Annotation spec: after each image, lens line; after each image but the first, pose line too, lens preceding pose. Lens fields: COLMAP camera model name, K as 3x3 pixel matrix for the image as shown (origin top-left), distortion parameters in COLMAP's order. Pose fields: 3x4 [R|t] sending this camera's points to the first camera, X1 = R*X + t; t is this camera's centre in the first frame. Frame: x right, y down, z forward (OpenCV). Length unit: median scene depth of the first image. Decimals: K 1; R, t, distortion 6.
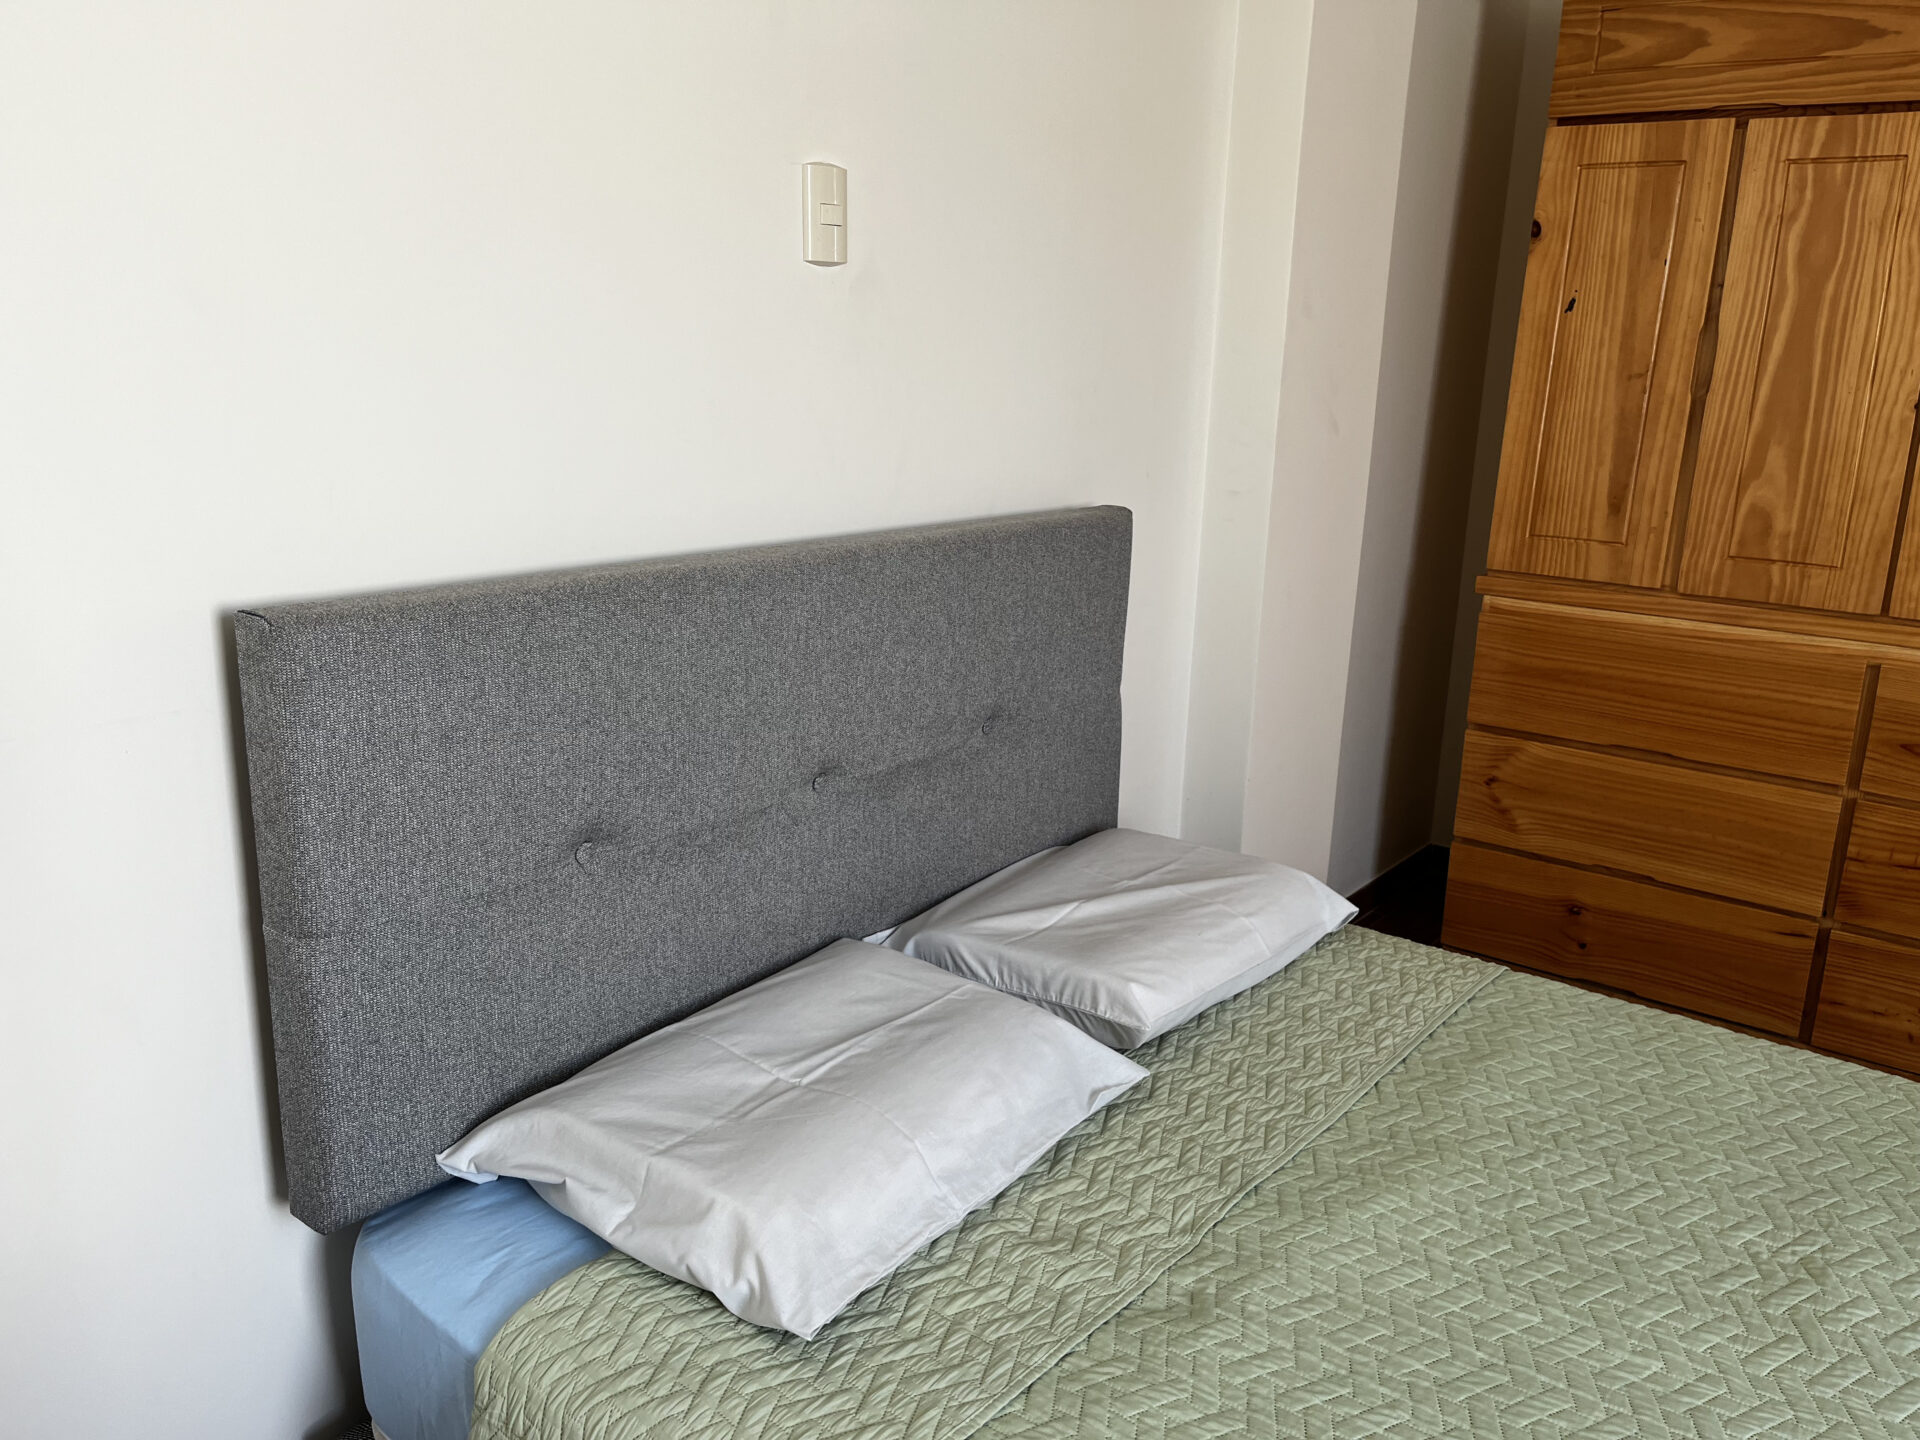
lens RADIAL K [[1454.3, 0, 972.0], [0, 1454.3, 718.7], [0, 0, 1]] dist [0.065656, -0.090734]
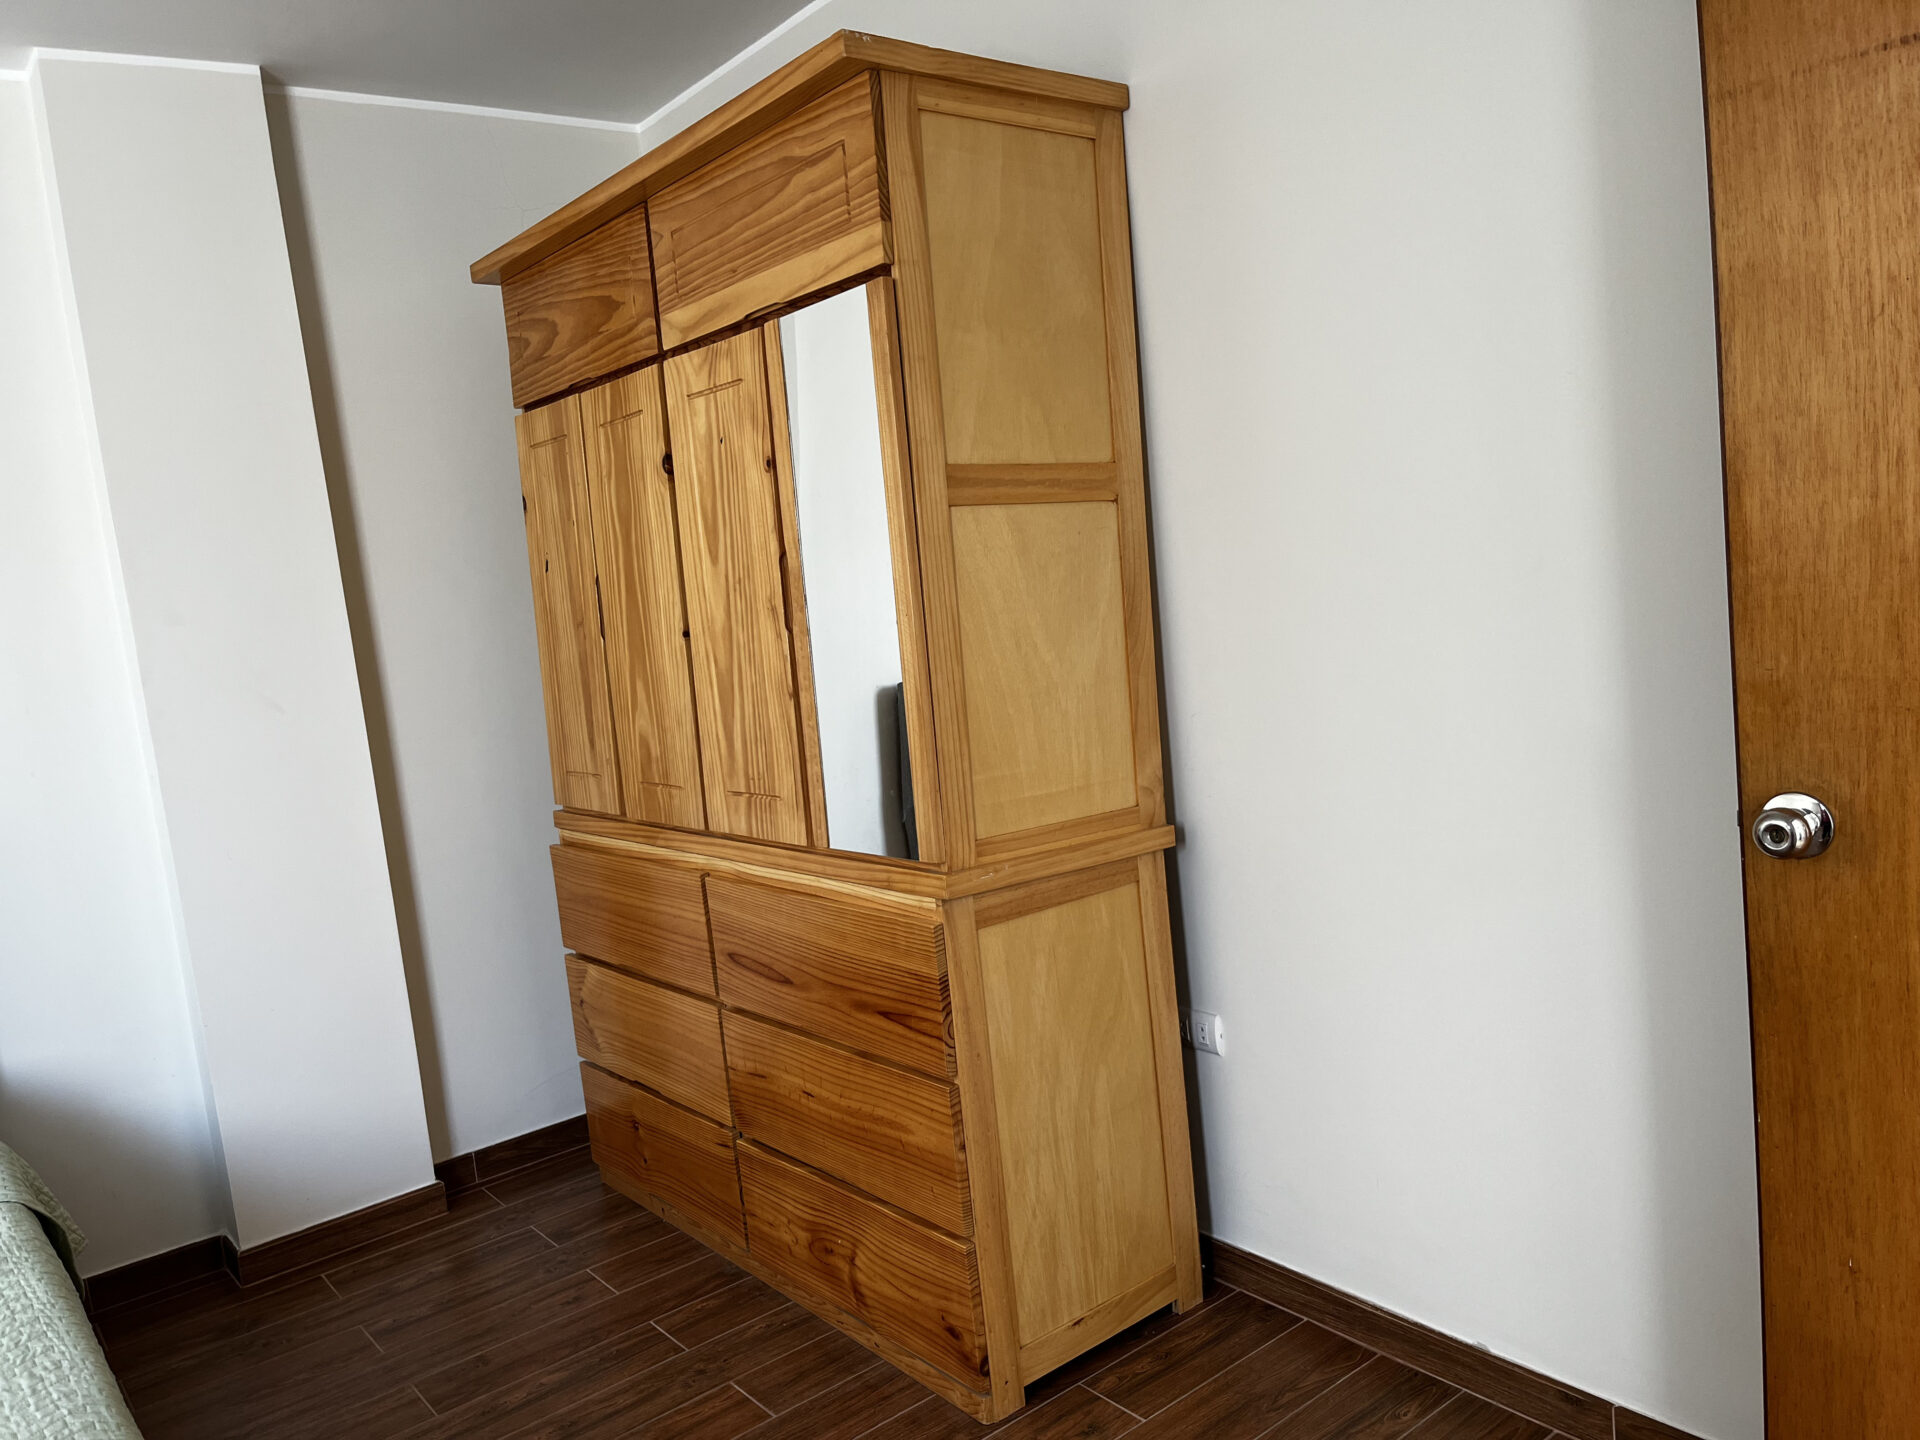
lens RADIAL K [[1454.3, 0, 961.6], [0, 1454.3, 727.3], [0, 0, 1]] dist [0.065656, -0.090734]
pose [[0.961680, -0.106955, -0.252451, 1.092685], [0.074492, 0.988063, -0.134842, 0.011285], [0.263859, 0.110869, 0.958168, 0.047299]]
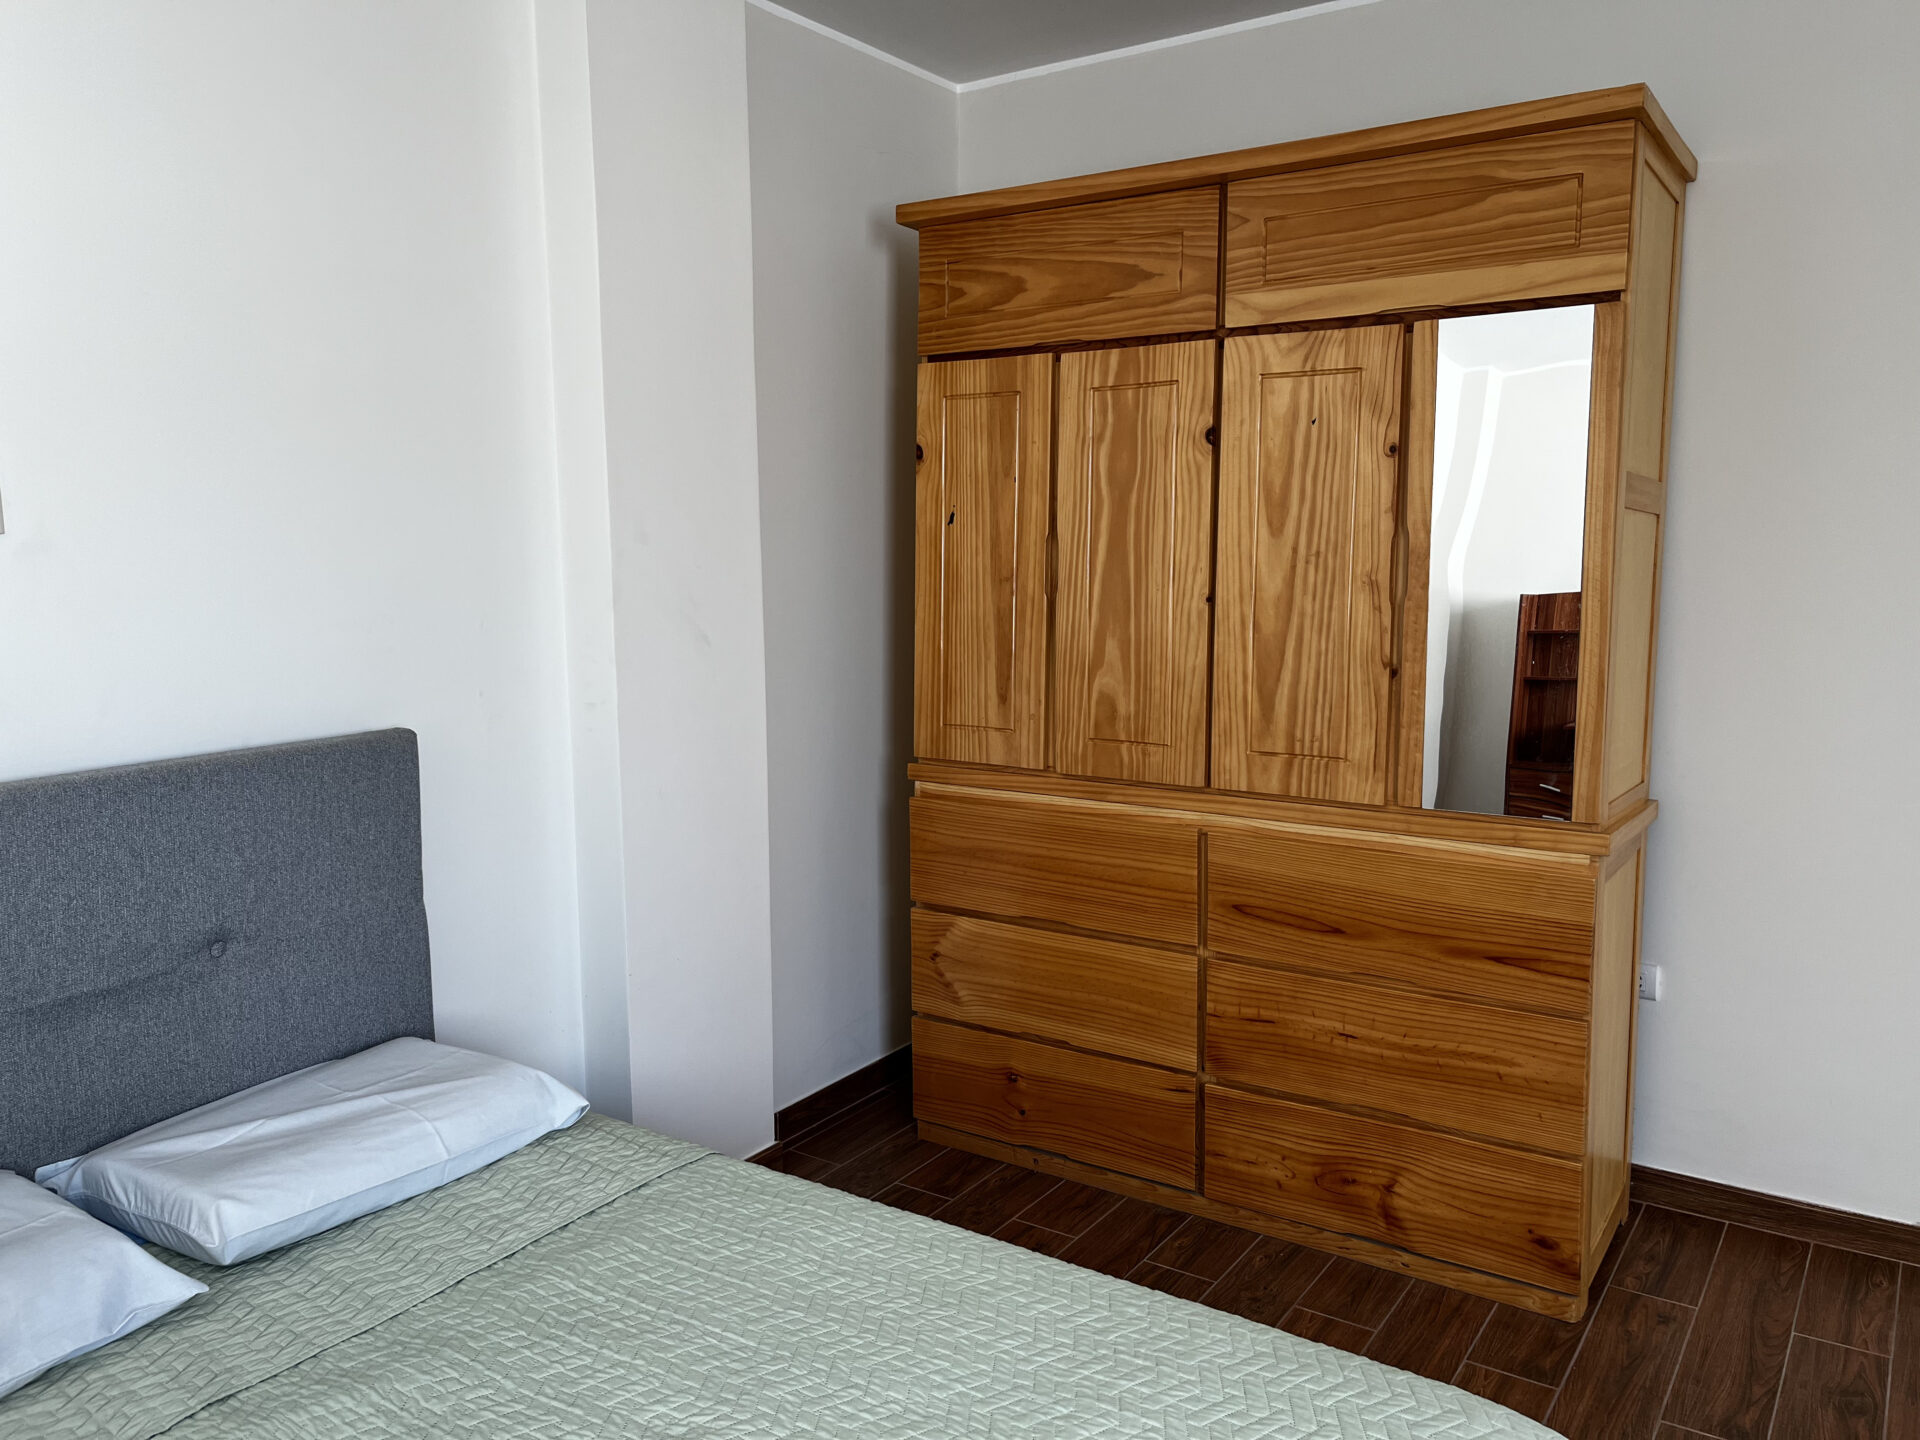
lens RADIAL K [[1454.3, 0, 962.6], [0, 1454.3, 712.4], [0, 0, 1]] dist [0.065656, -0.090734]
pose [[0.996980, -0.048280, 0.060833, 0.384898], [0.055306, 0.991271, -0.119680, -0.005921], [-0.054524, 0.122683, 0.990947, -0.074102]]
